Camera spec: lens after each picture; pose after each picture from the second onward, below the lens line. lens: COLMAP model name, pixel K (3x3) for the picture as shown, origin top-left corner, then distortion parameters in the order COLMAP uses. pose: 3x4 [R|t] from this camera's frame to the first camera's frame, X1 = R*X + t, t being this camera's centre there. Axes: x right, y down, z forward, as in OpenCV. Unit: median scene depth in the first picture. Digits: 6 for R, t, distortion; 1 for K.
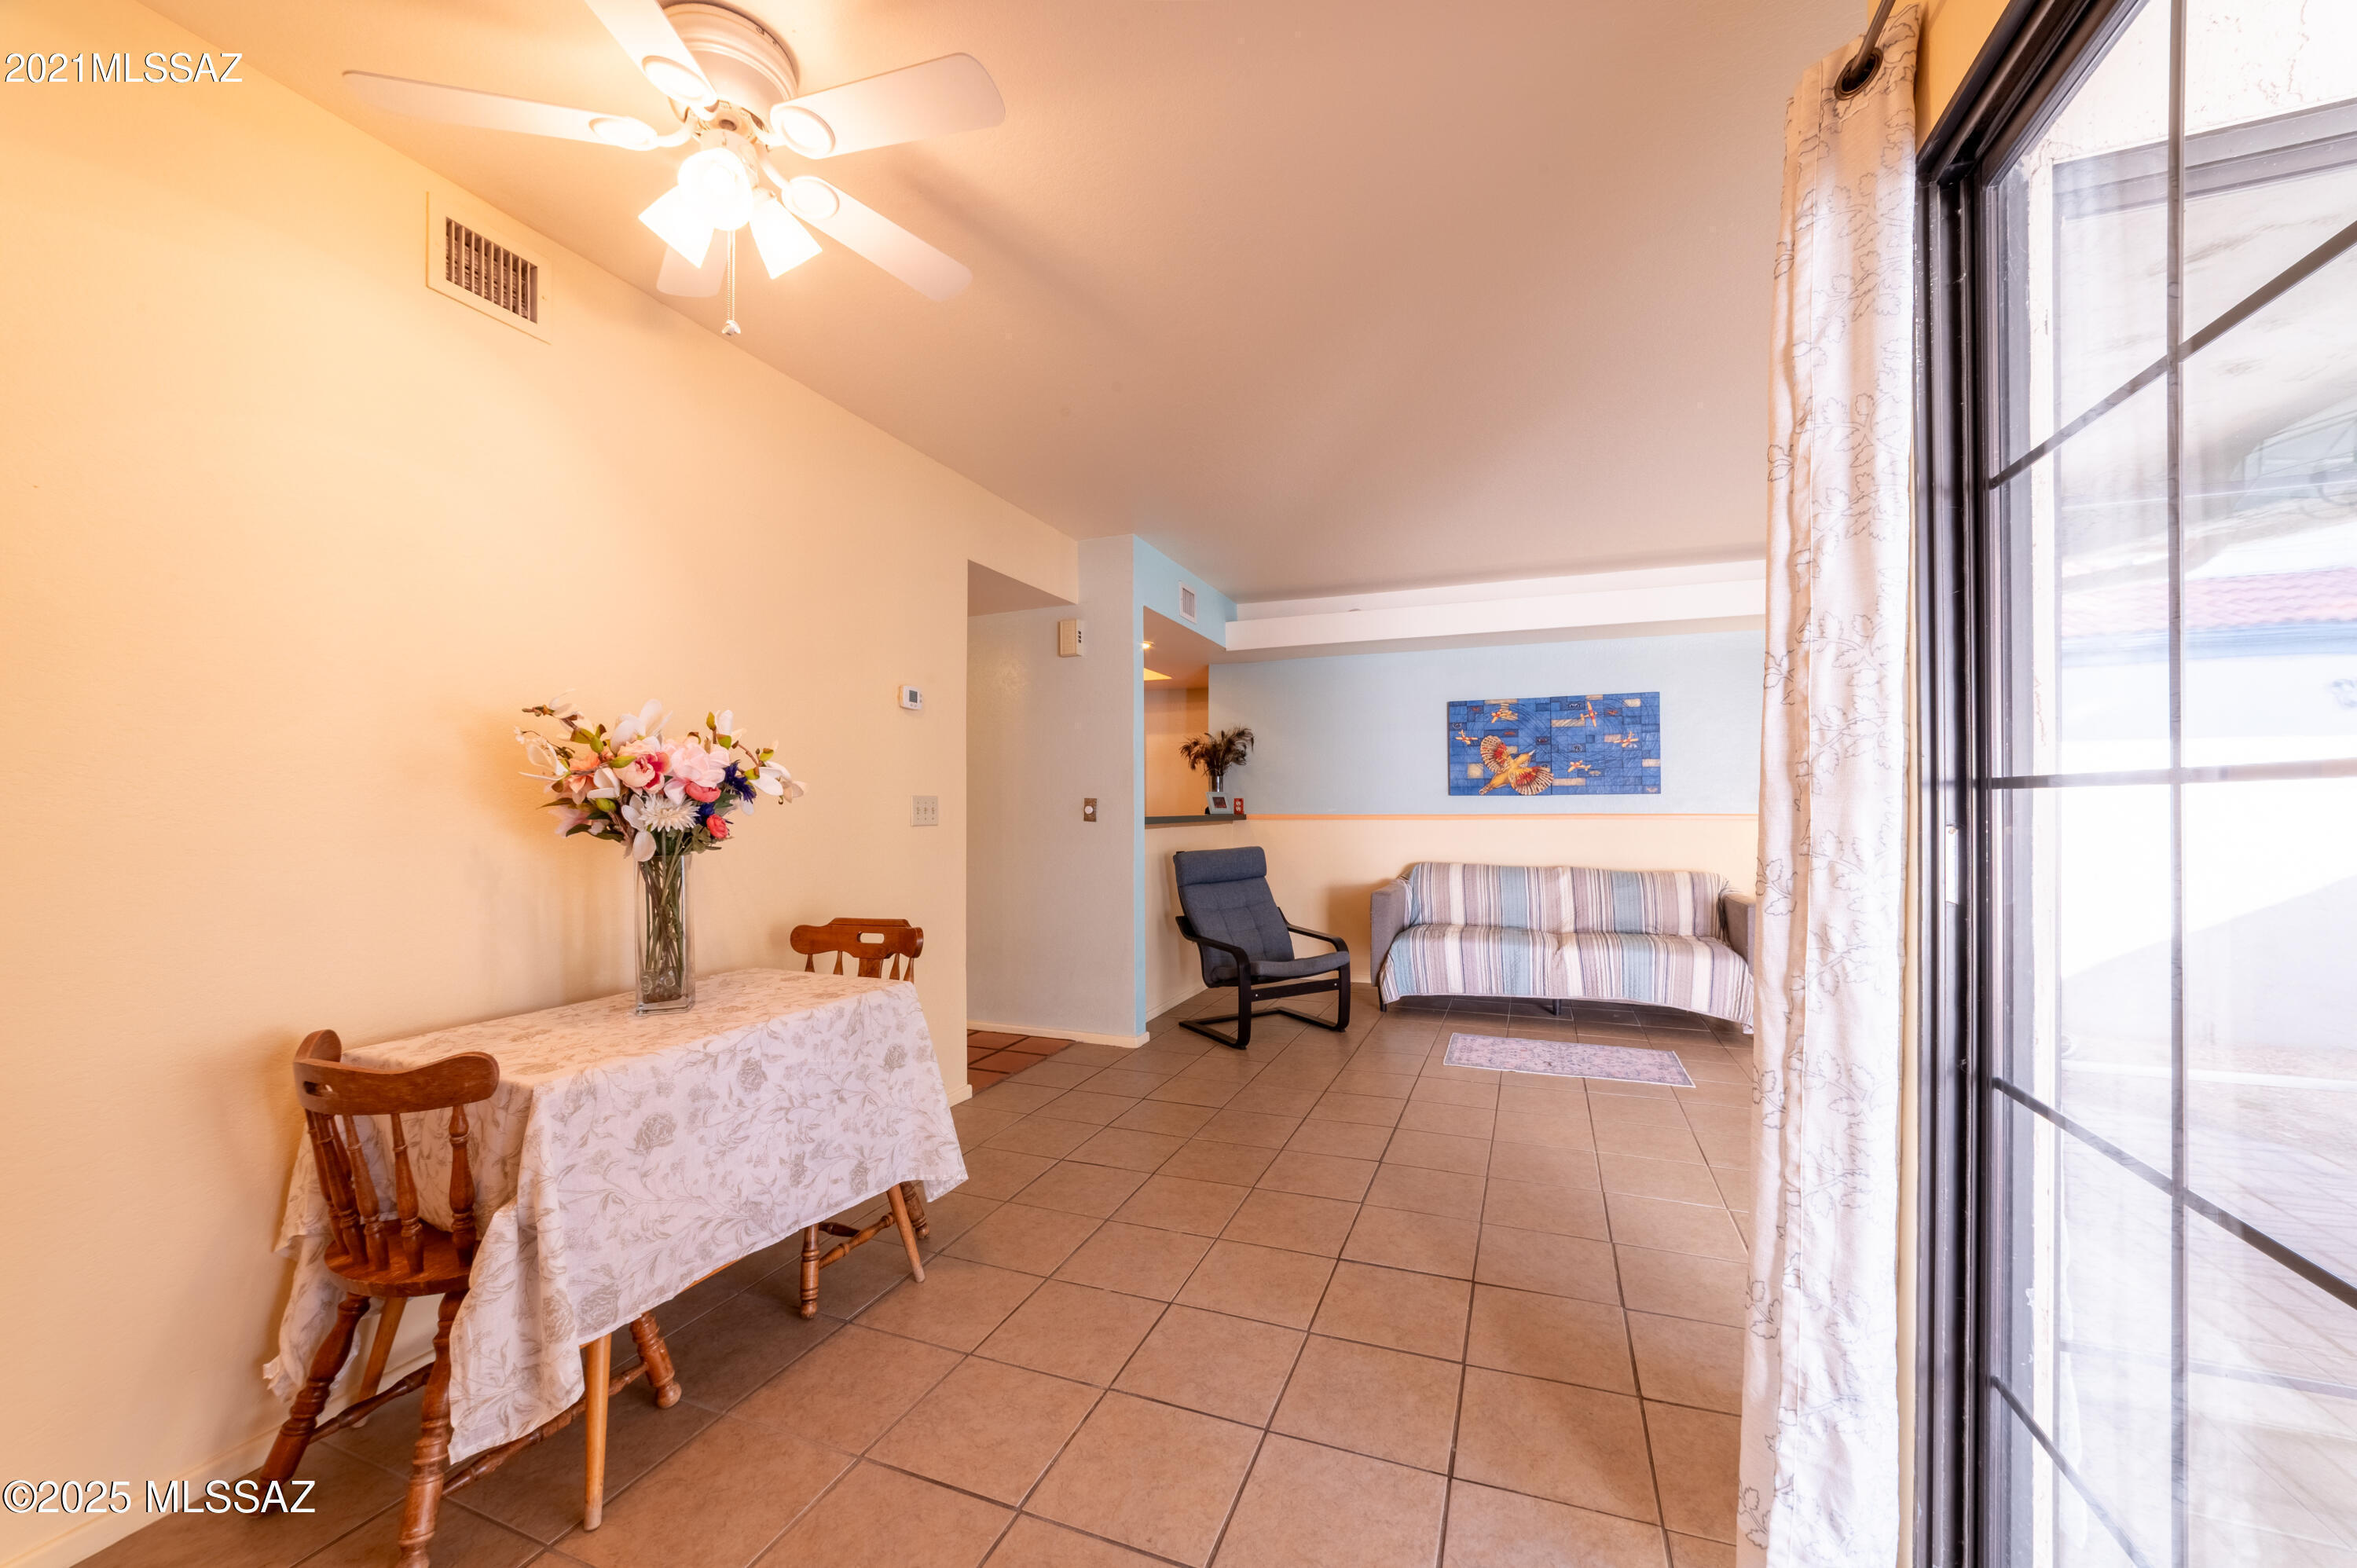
lens RADIAL K [[919.1, 0, 1186.0], [0, 919.1, 787.7], [0, 0, 1]] dist [-0.005373, 0.000962]
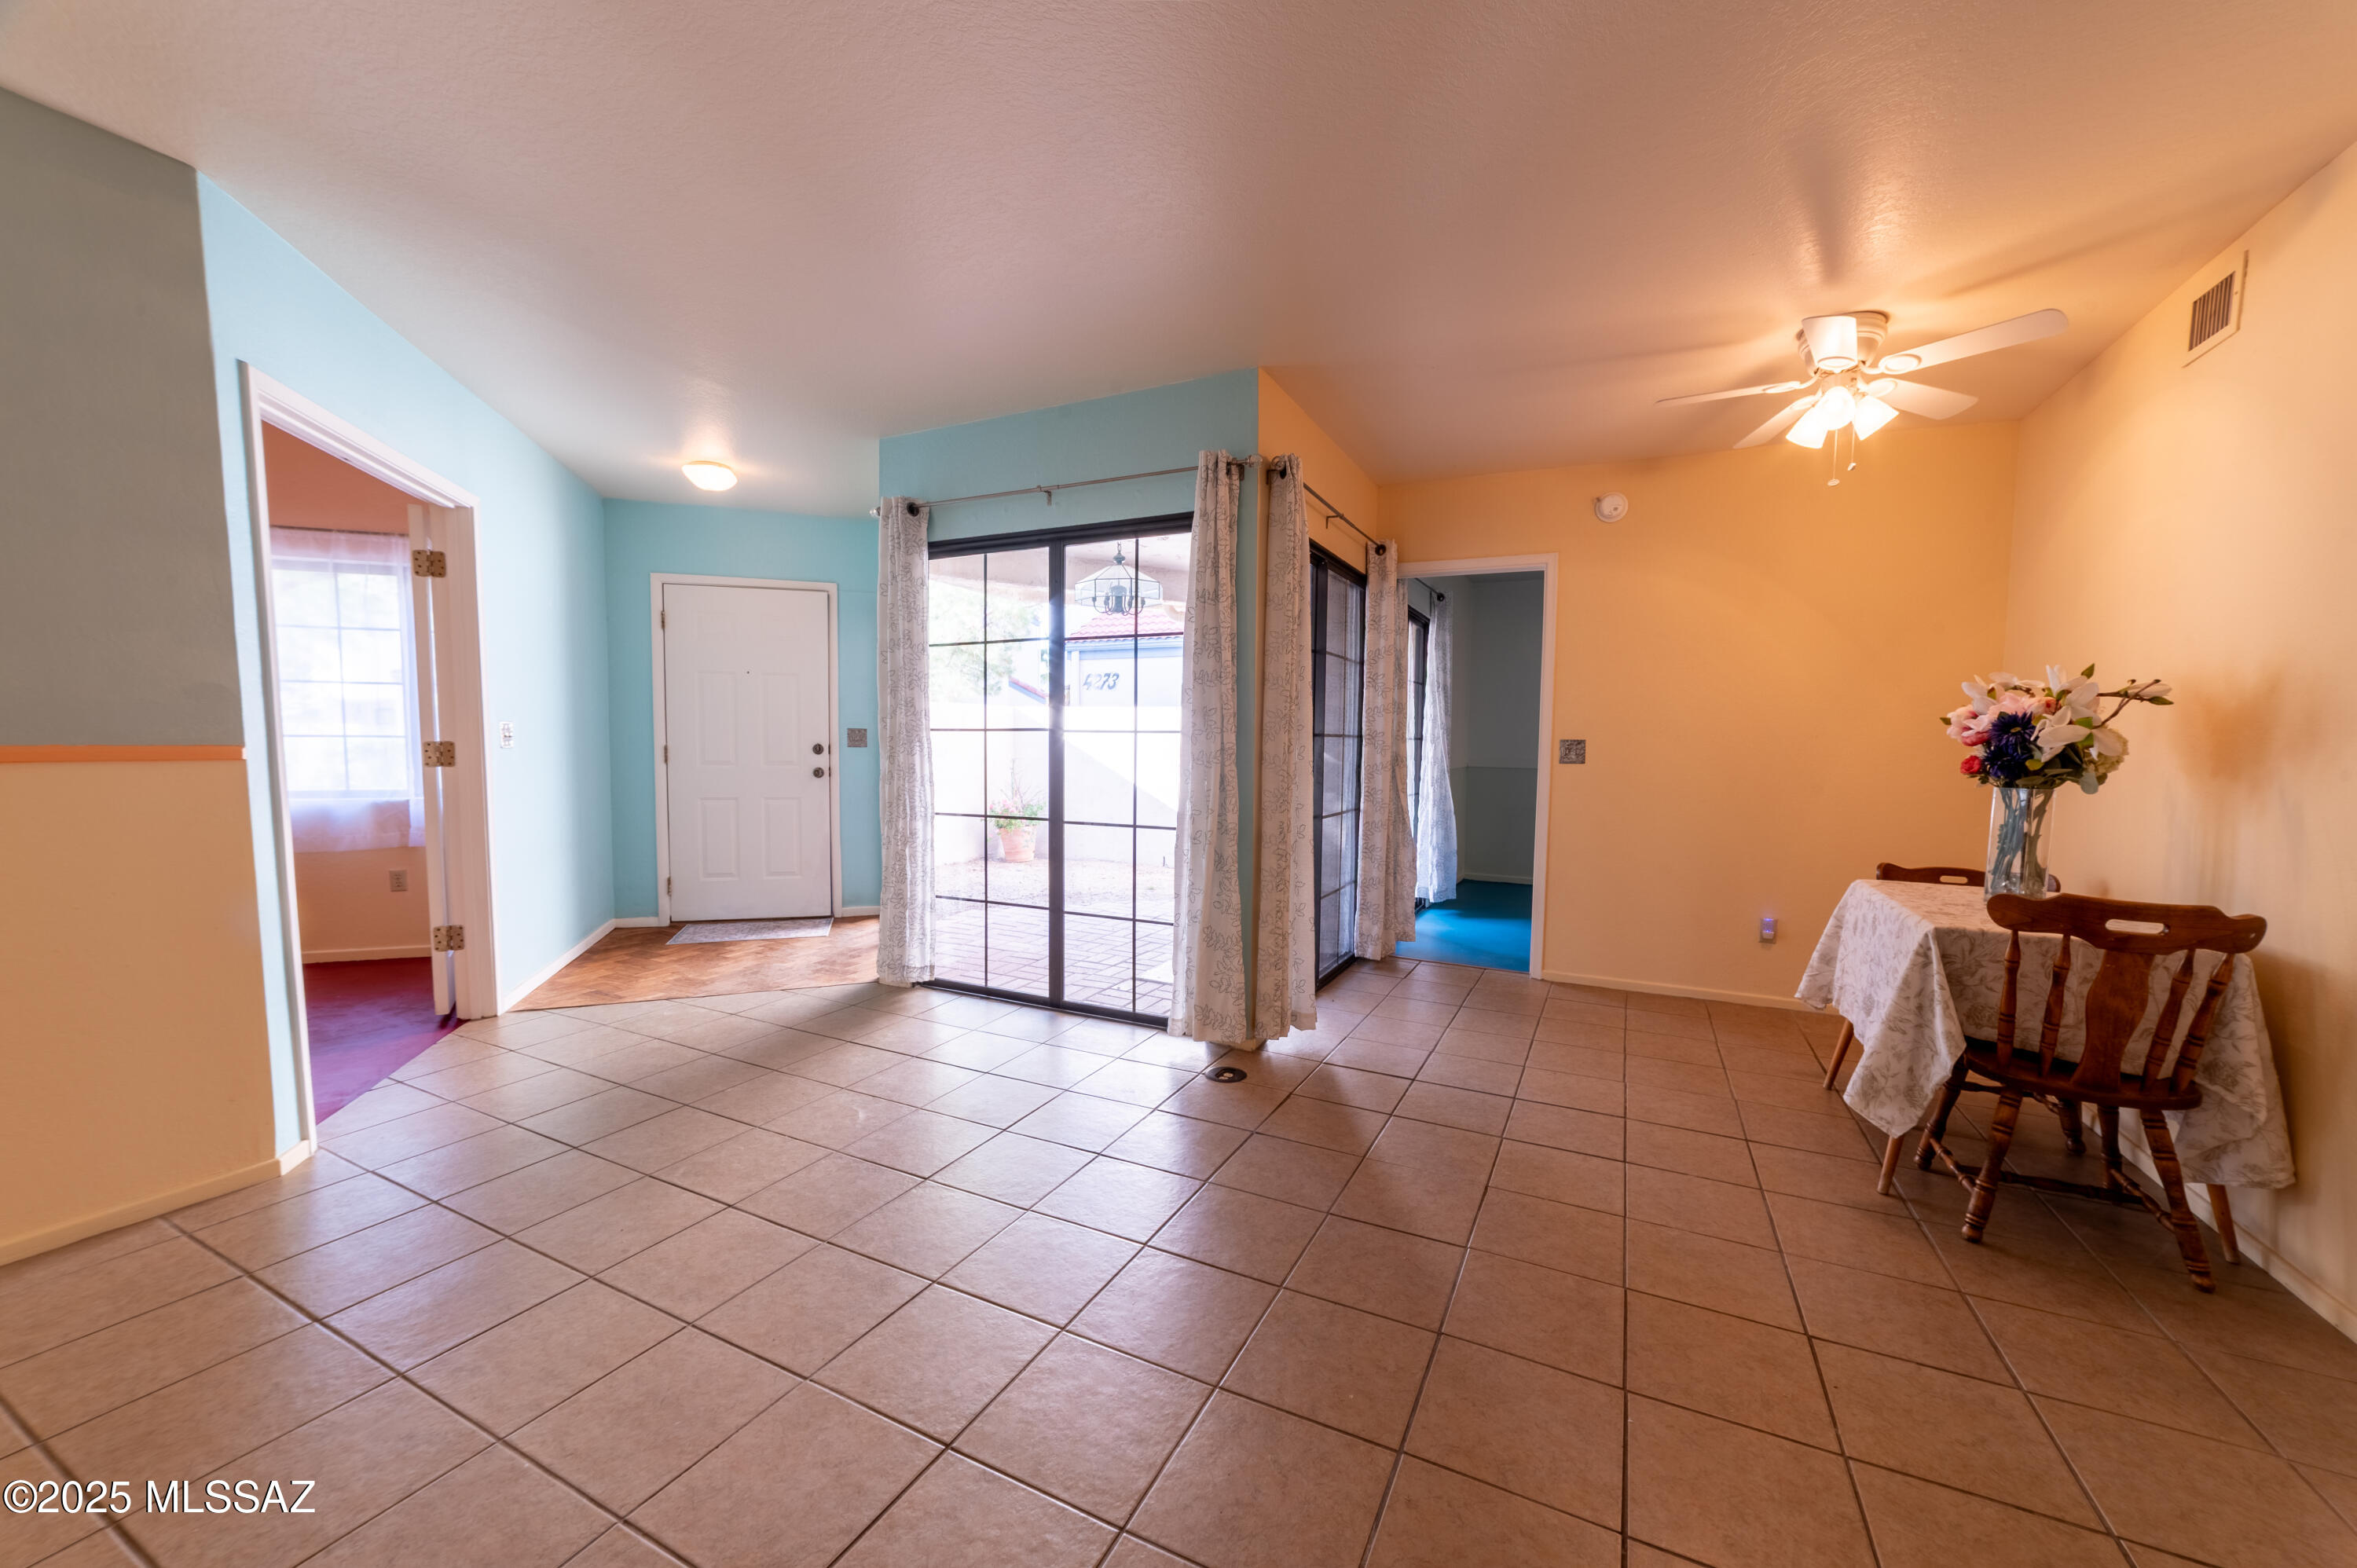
lens RADIAL K [[919.1, 0, 1179.6], [0, 919.1, 788.3], [0, 0, 1]] dist [-0.005373, 0.000962]
pose [[-0.995792, -0.018962, 0.089663, 0.184419], [-0.015187, 0.998977, 0.042605, 0.014236], [-0.090379, 0.041064, -0.995061, 0.884676]]
